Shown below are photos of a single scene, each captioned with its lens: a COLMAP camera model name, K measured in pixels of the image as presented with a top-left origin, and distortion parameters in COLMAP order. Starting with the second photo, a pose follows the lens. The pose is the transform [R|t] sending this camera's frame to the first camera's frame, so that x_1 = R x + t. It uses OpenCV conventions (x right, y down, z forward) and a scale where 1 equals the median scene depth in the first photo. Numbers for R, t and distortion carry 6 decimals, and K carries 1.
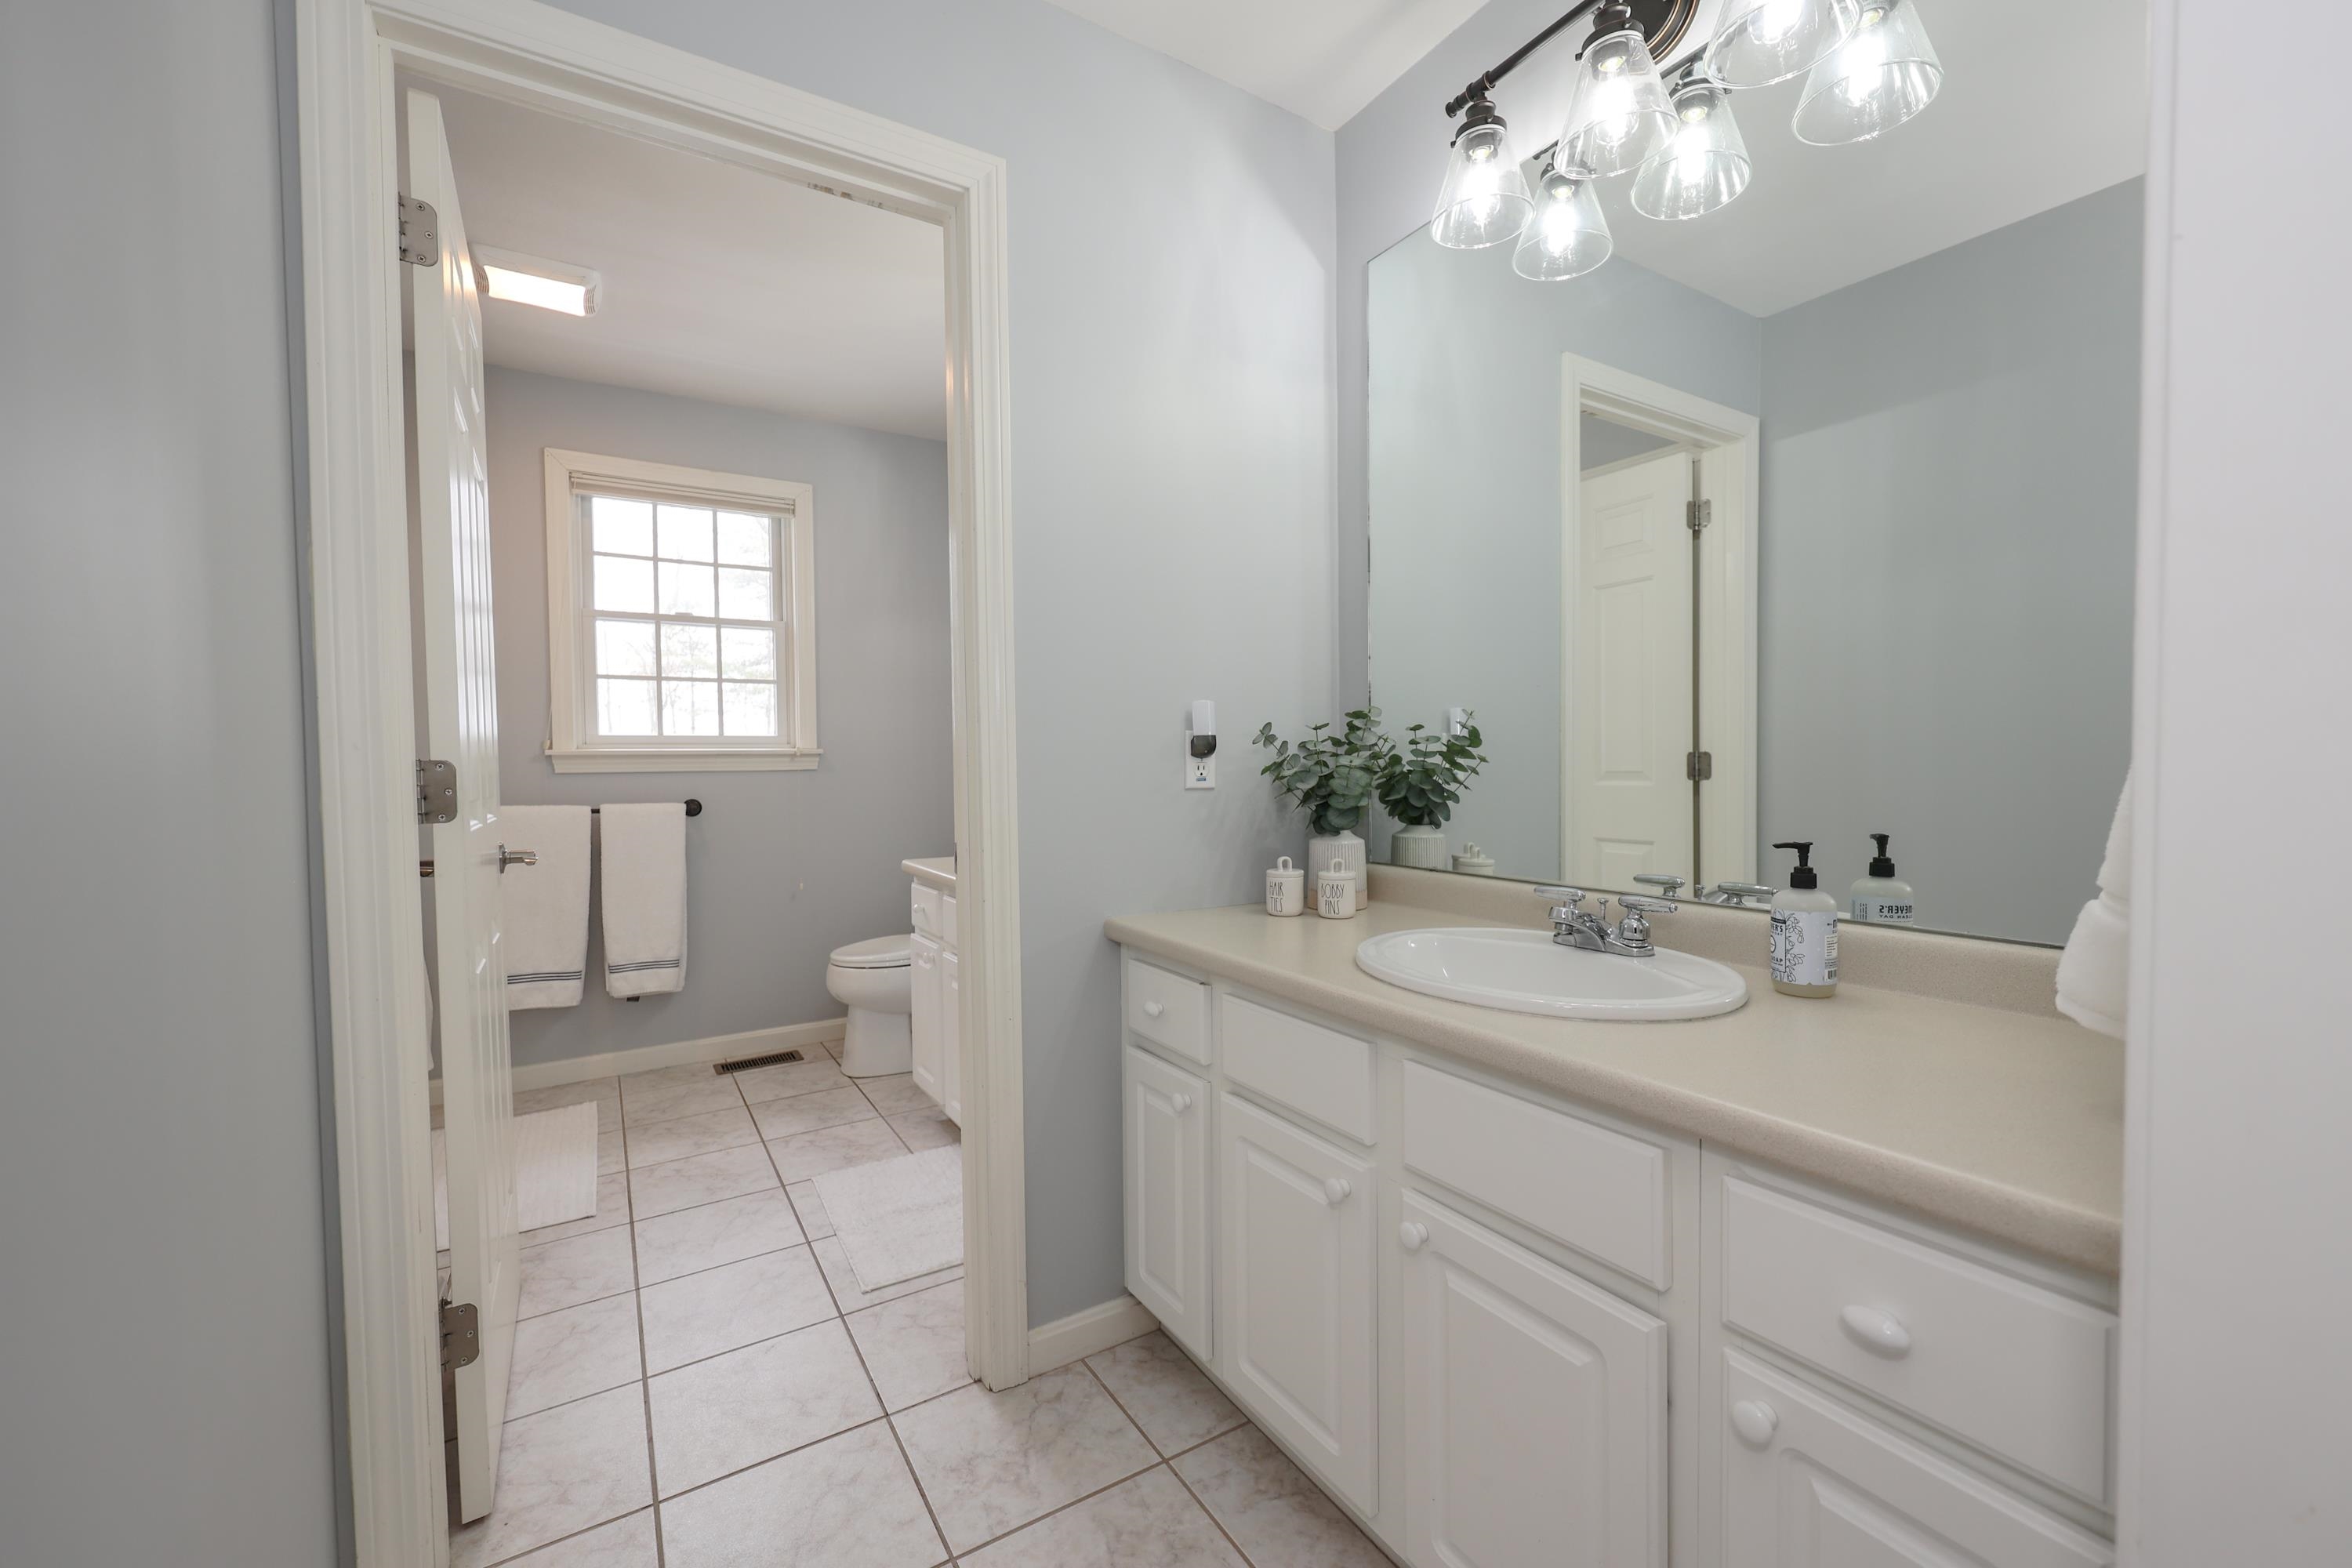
lens RADIAL K [[943.7, 0, 1181.2], [0, 943.7, 786.6], [0, 0, 1]] dist [0.016908, -0.000026]
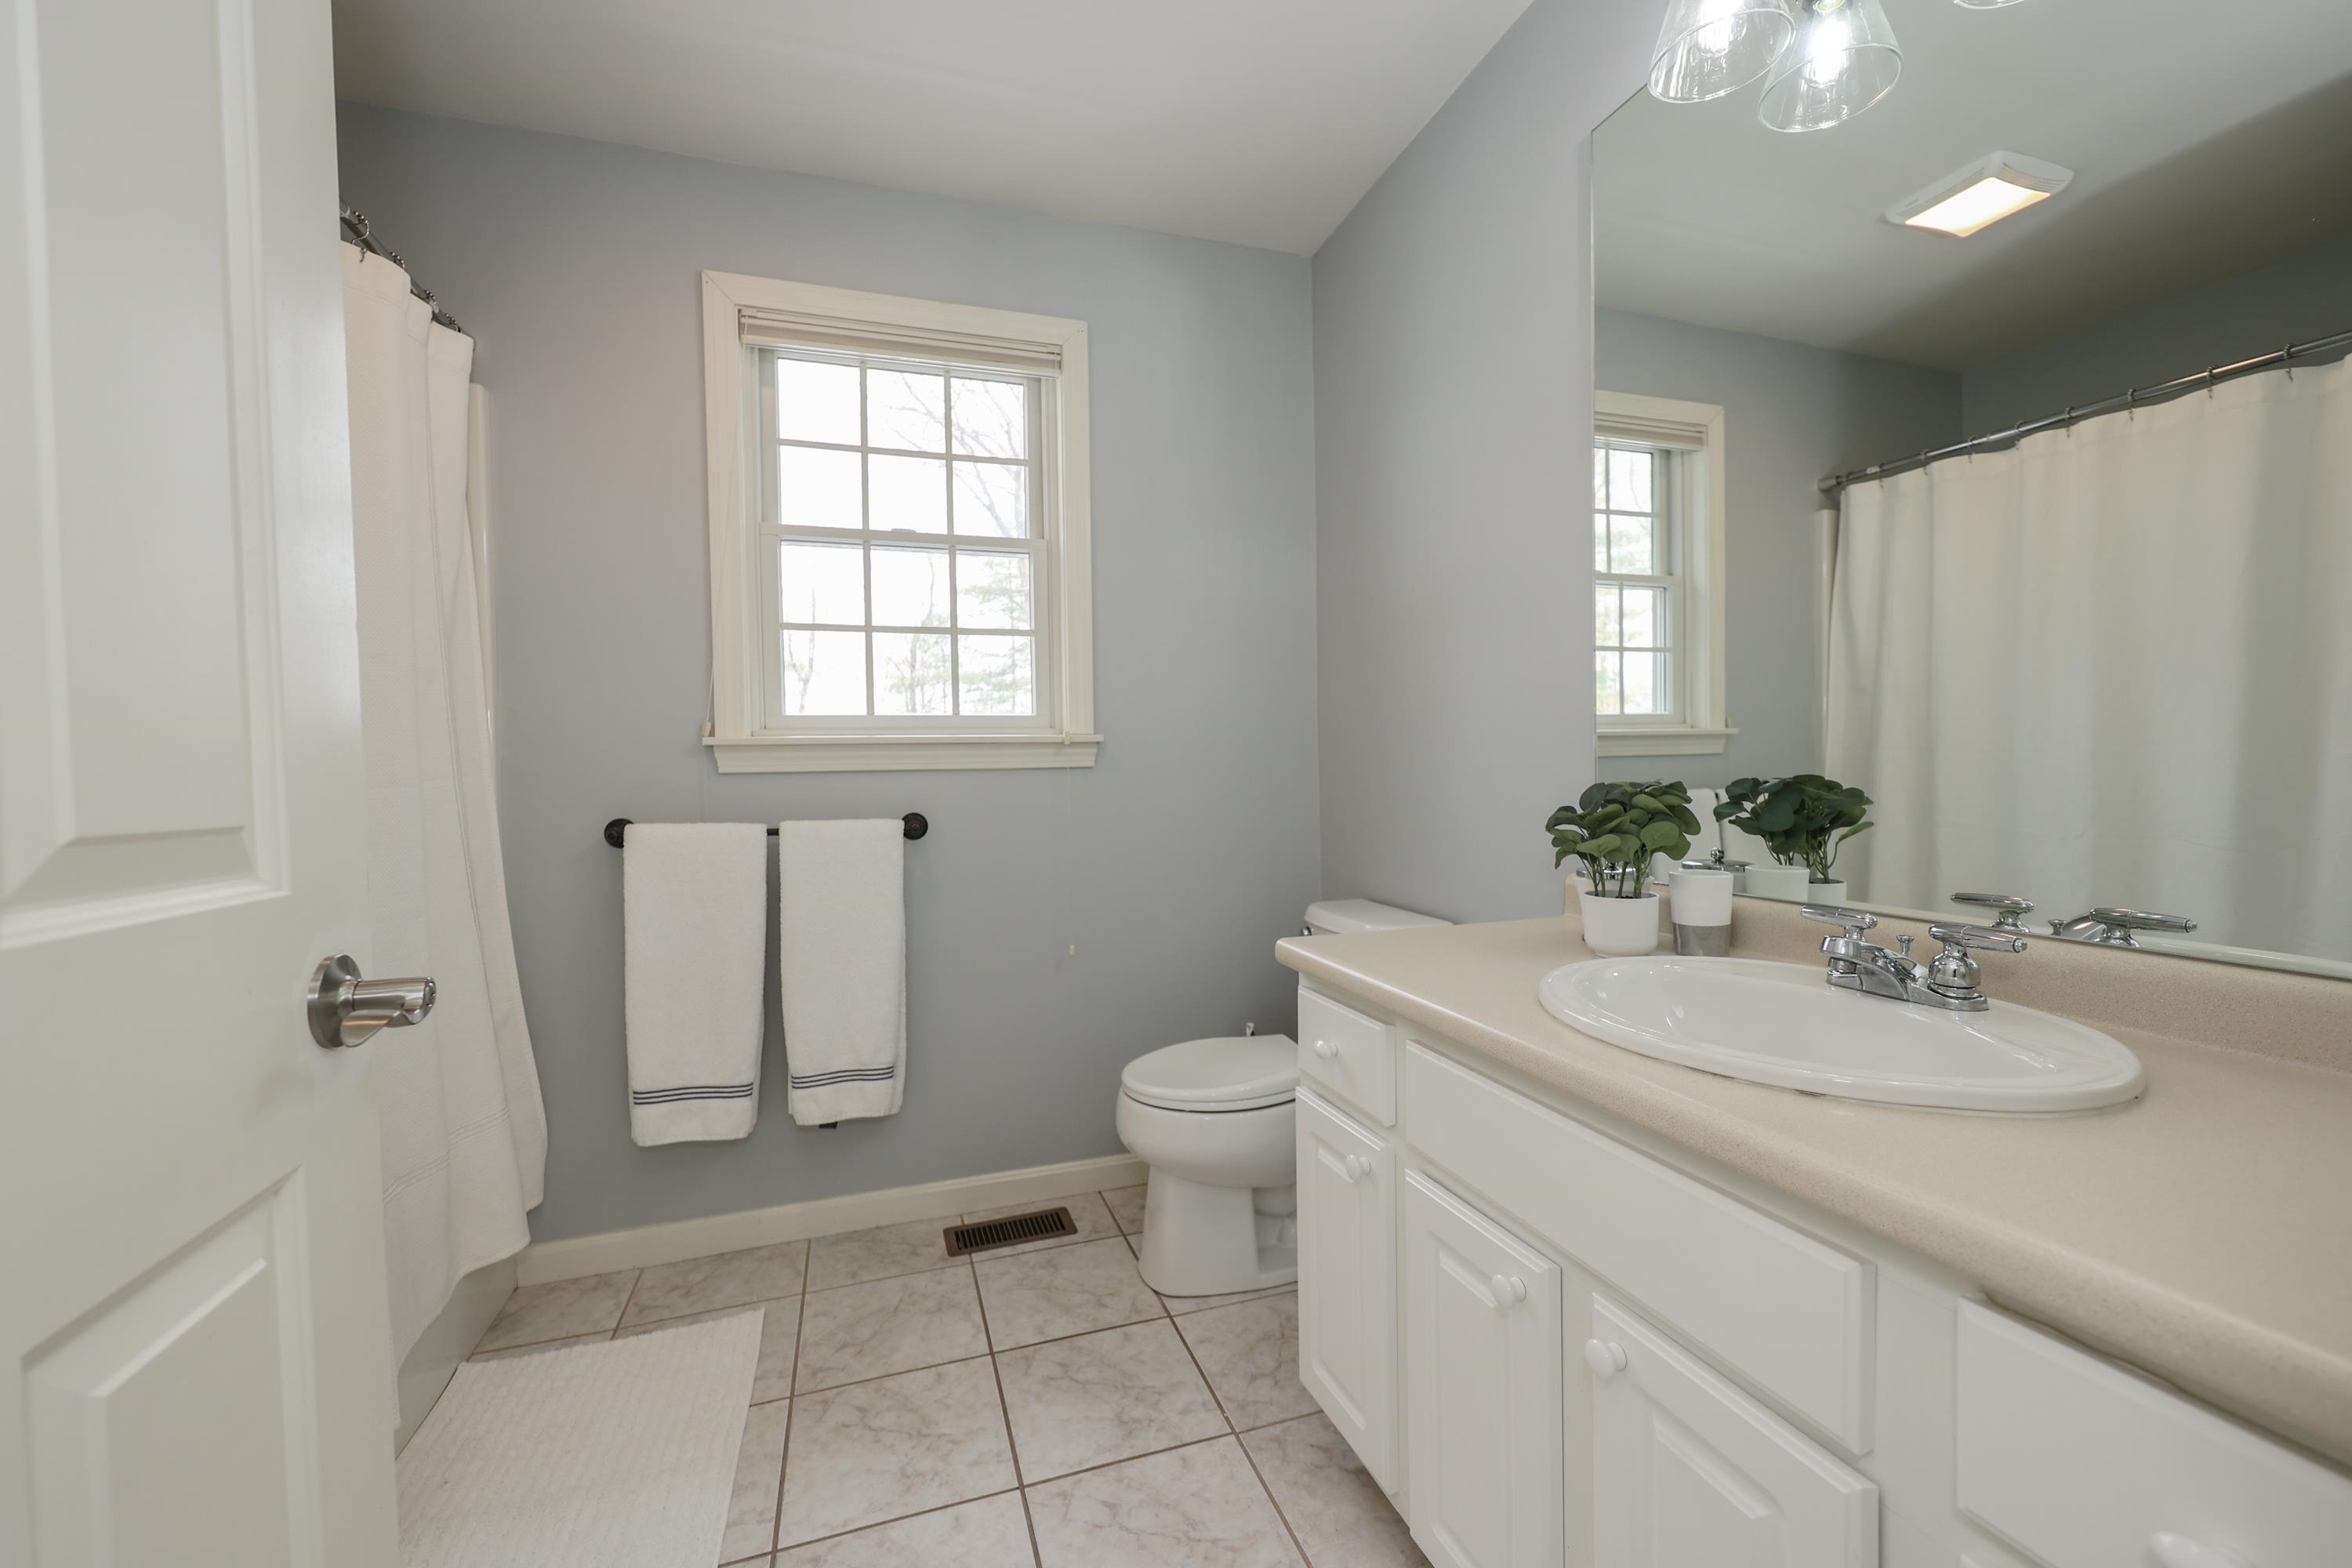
lens RADIAL K [[943.7, 0, 1181.2], [0, 943.7, 786.6], [0, 0, 1]] dist [0.016908, -0.000026]
pose [[0.973375, -0.008802, -0.229051, -0.195492], [0.003844, 0.999749, -0.022082, 0.010145], [0.229188, 0.020614, 0.973164, 0.424517]]
